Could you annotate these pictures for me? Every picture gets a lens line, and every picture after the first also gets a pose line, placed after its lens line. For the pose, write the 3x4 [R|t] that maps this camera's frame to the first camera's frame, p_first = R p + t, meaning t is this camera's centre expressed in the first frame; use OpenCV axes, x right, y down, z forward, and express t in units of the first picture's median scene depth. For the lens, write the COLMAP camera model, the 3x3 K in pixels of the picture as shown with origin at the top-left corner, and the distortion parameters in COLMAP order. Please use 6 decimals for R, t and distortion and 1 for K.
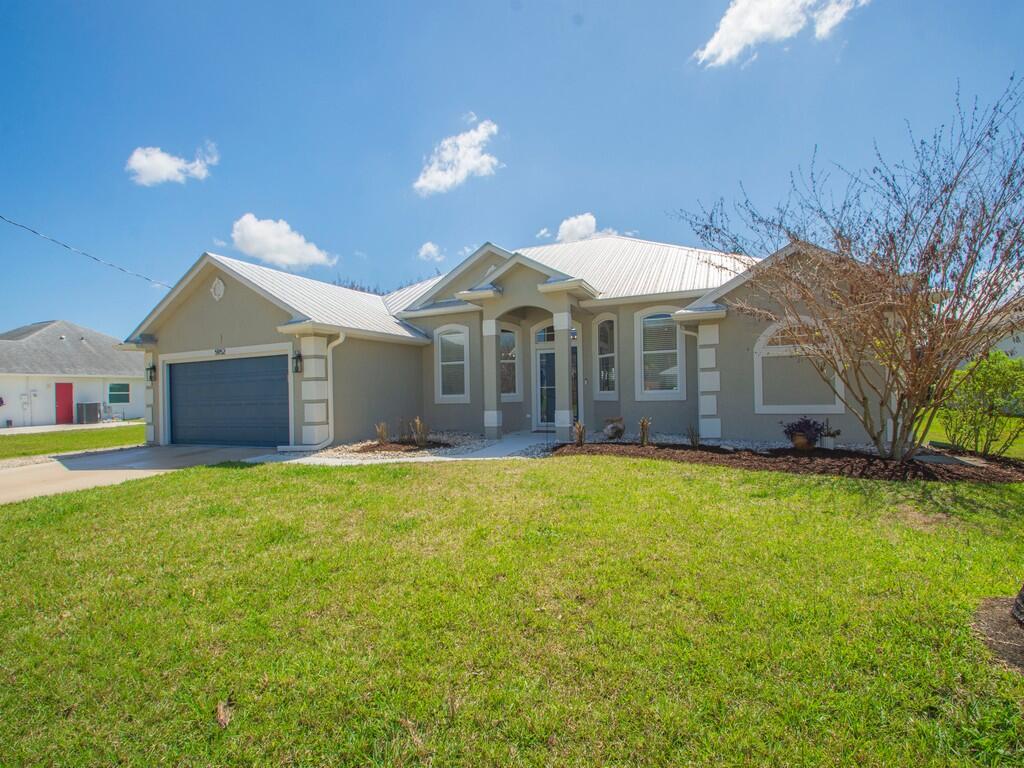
lens RADIAL K [[488.0, 0, 512.4], [0, 488.0, 384.0], [0, 0, 1]] dist [-0.036557, 0.000111]
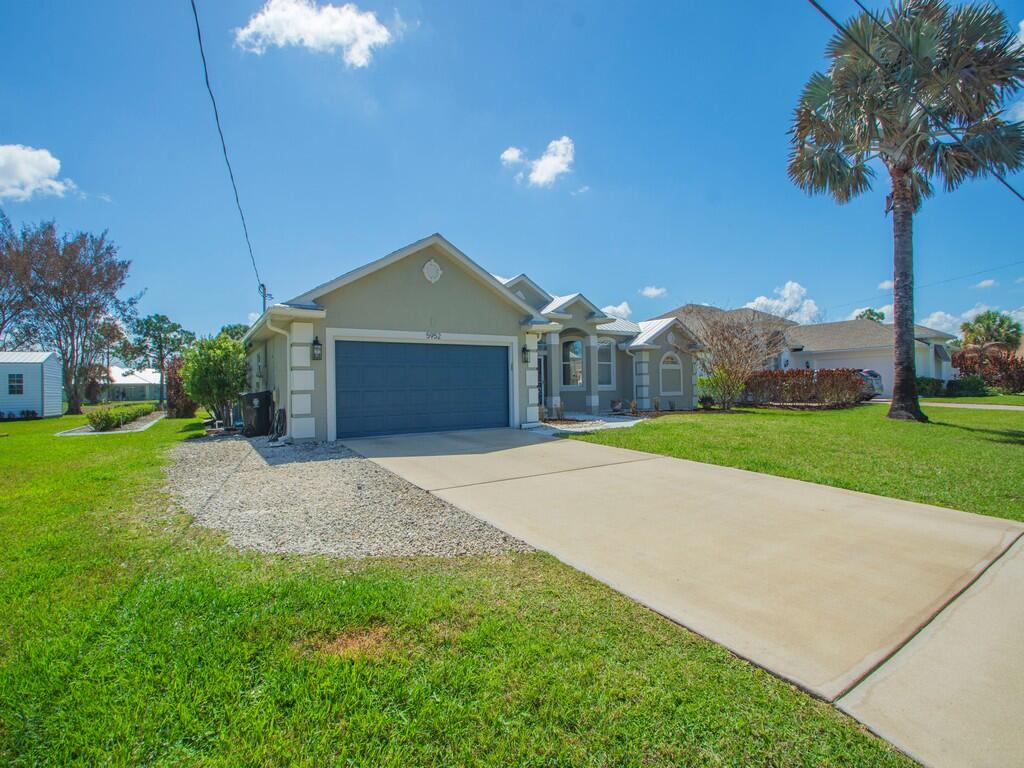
lens RADIAL K [[481.0, 0, 502.3], [0, 481.0, 385.4], [0, 0, 1]] dist [-0.001102, -0.000118]
pose [[0.557369, 0.020329, 0.830016, -1.399741], [-0.011737, 0.999793, -0.016605, 0.050423], [-0.830182, -0.000486, 0.557493, 0.356316]]
